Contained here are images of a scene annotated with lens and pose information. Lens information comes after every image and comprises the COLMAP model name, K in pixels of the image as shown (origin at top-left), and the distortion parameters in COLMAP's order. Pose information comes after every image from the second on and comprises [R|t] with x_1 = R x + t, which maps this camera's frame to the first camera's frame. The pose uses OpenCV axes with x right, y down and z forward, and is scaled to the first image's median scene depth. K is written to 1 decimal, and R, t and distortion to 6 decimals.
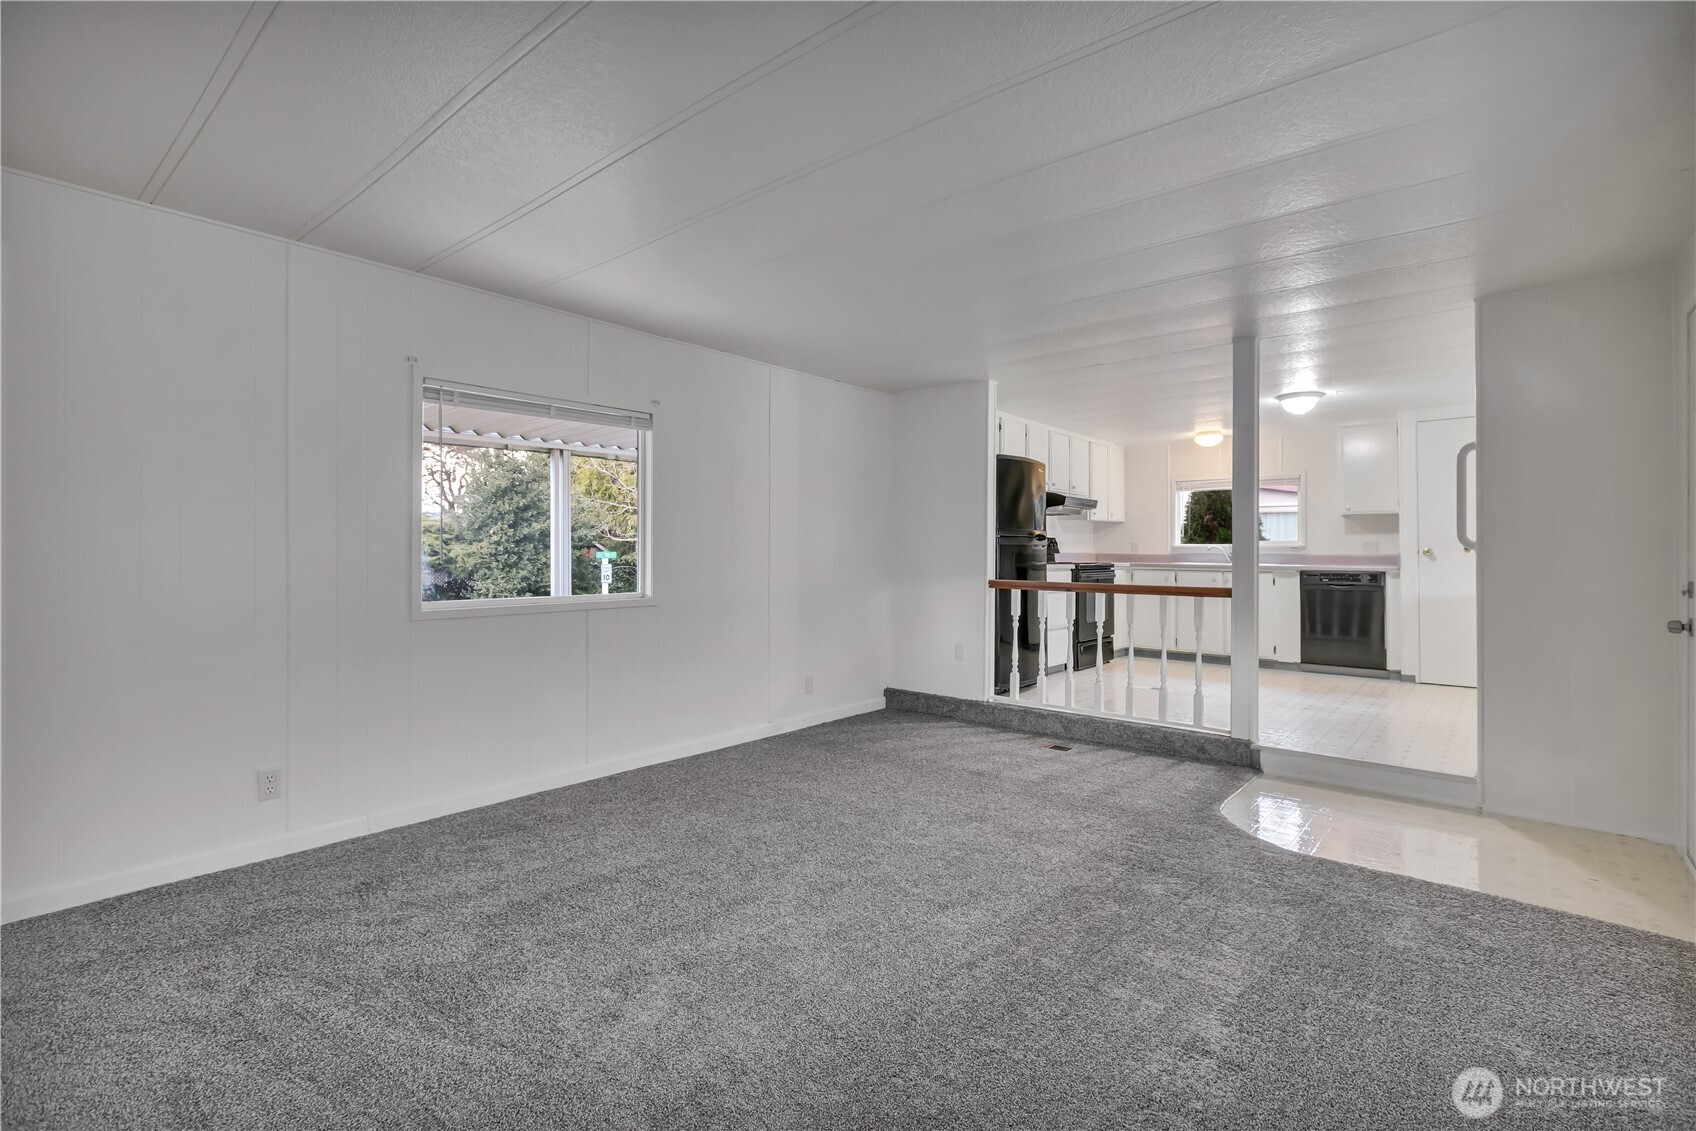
lens RADIAL K [[805.3, 0, 845.3], [0, 805.3, 544.1], [0, 0, 1]] dist [0.000831, 0.000276]
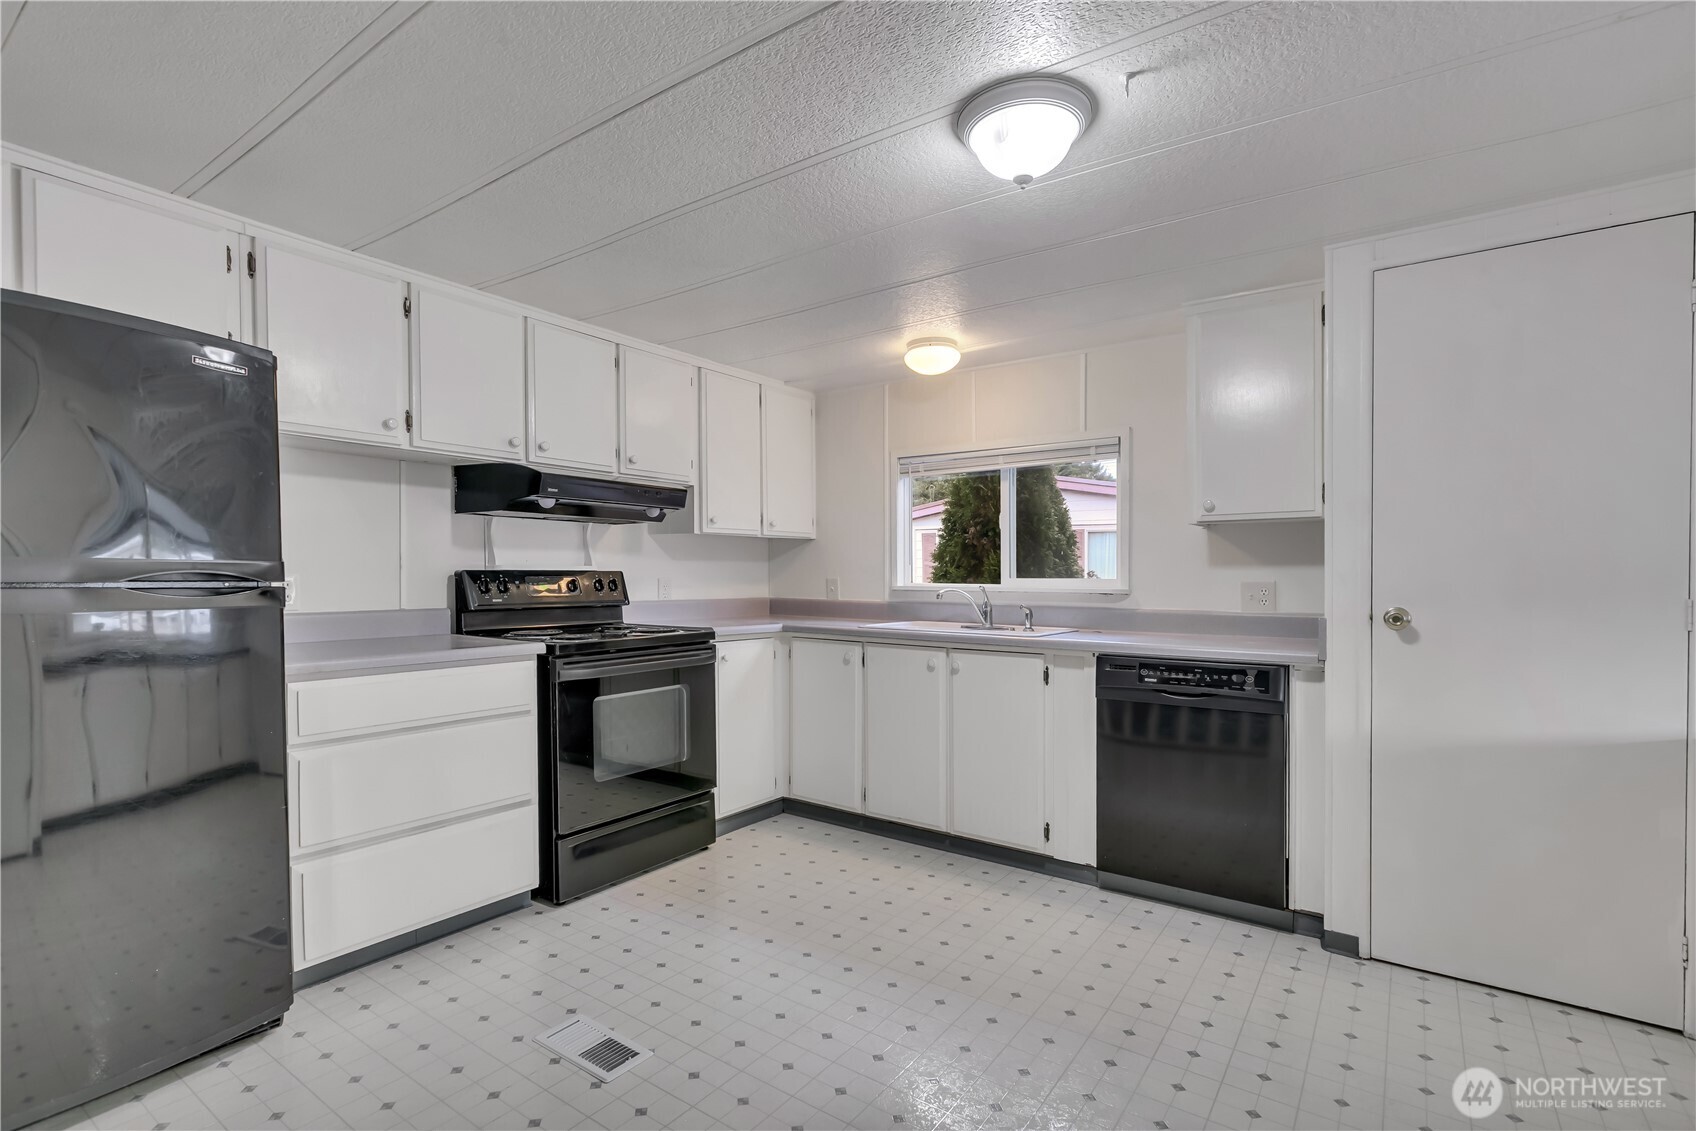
lens RADIAL K [[819.9, 0, 841.0], [0, 819.9, 583.5], [0, 0, 1]] dist [-0.000704, -0.000074]
pose [[0.997449, -0.001650, 0.071362, 0.434258], [-0.000119, 0.999693, 0.024783, -0.015568], [-0.071381, -0.024728, 0.997143, 0.633184]]
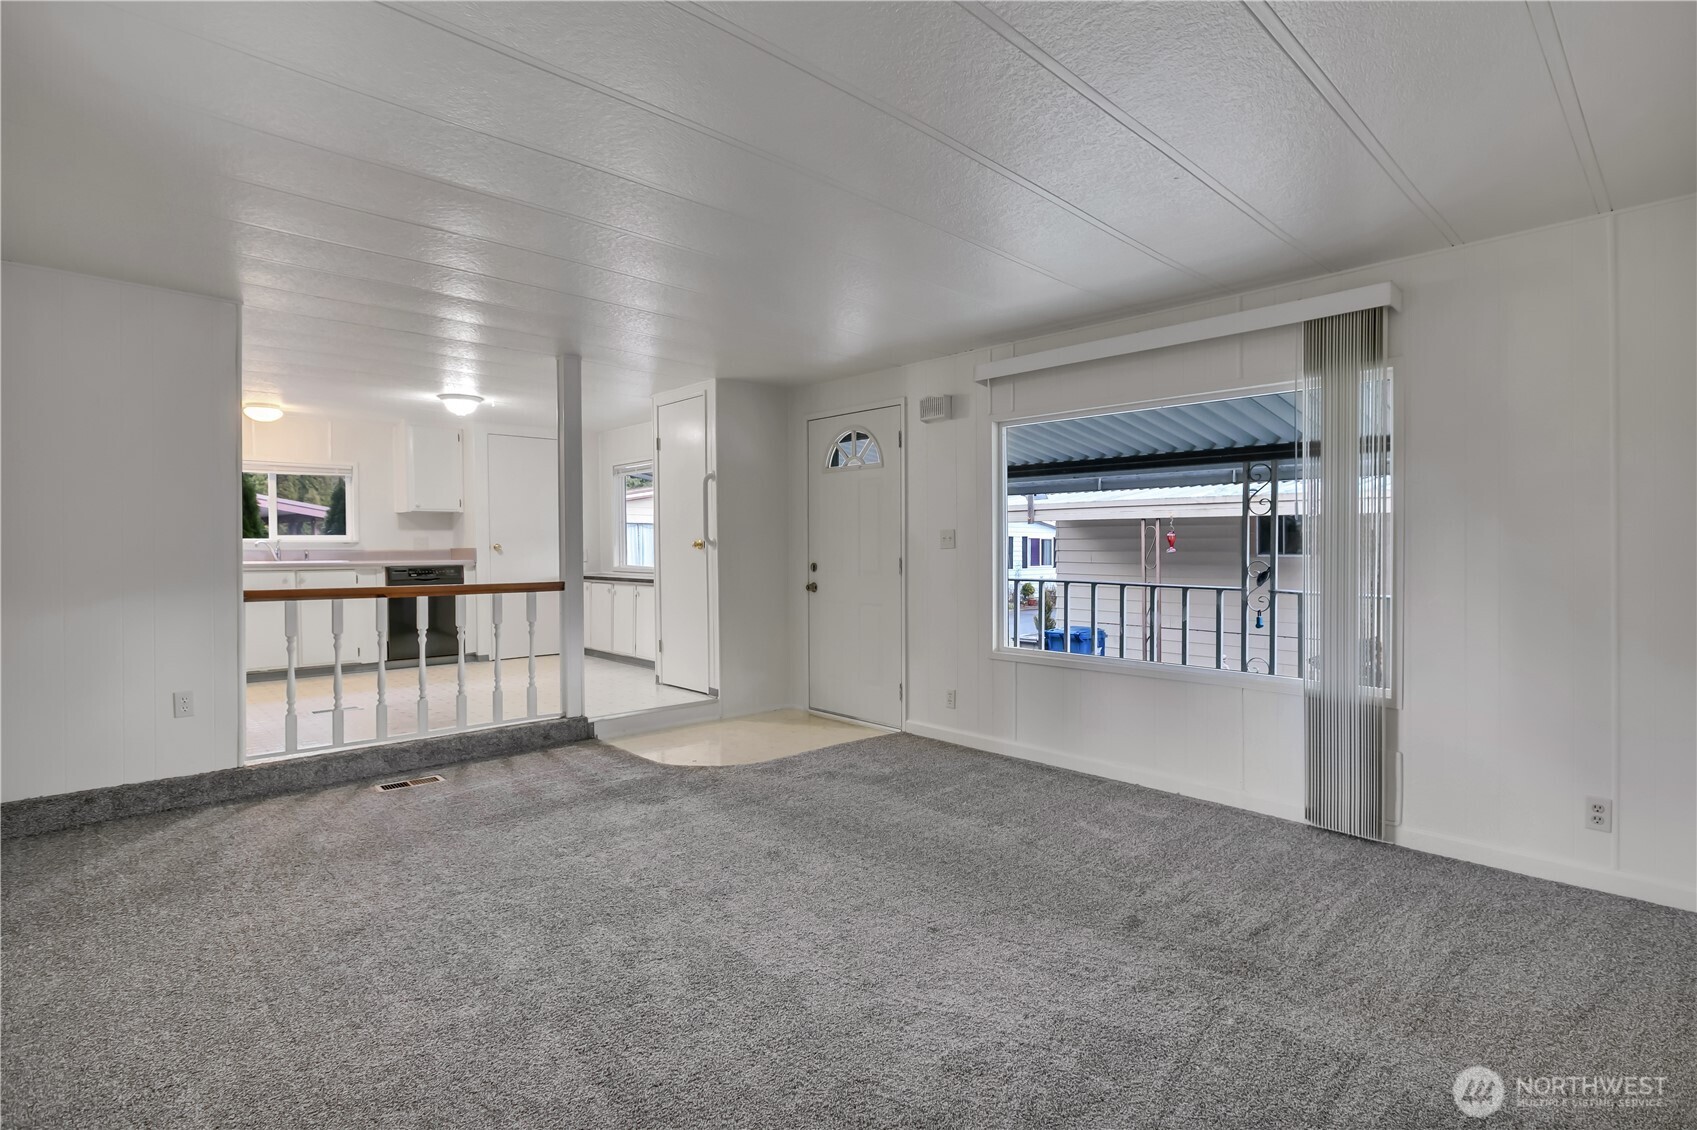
lens RADIAL K [[833.1, 0, 907.0], [0, 833.1, 563.2], [0, 0, 1]] dist [-0.000764, 0.000118]
pose [[0.050111, -0.024915, 0.998433, -0.447564], [-0.008223, 0.999645, 0.025358, -0.002153], [-0.998710, -0.009481, 0.049888, 0.346164]]
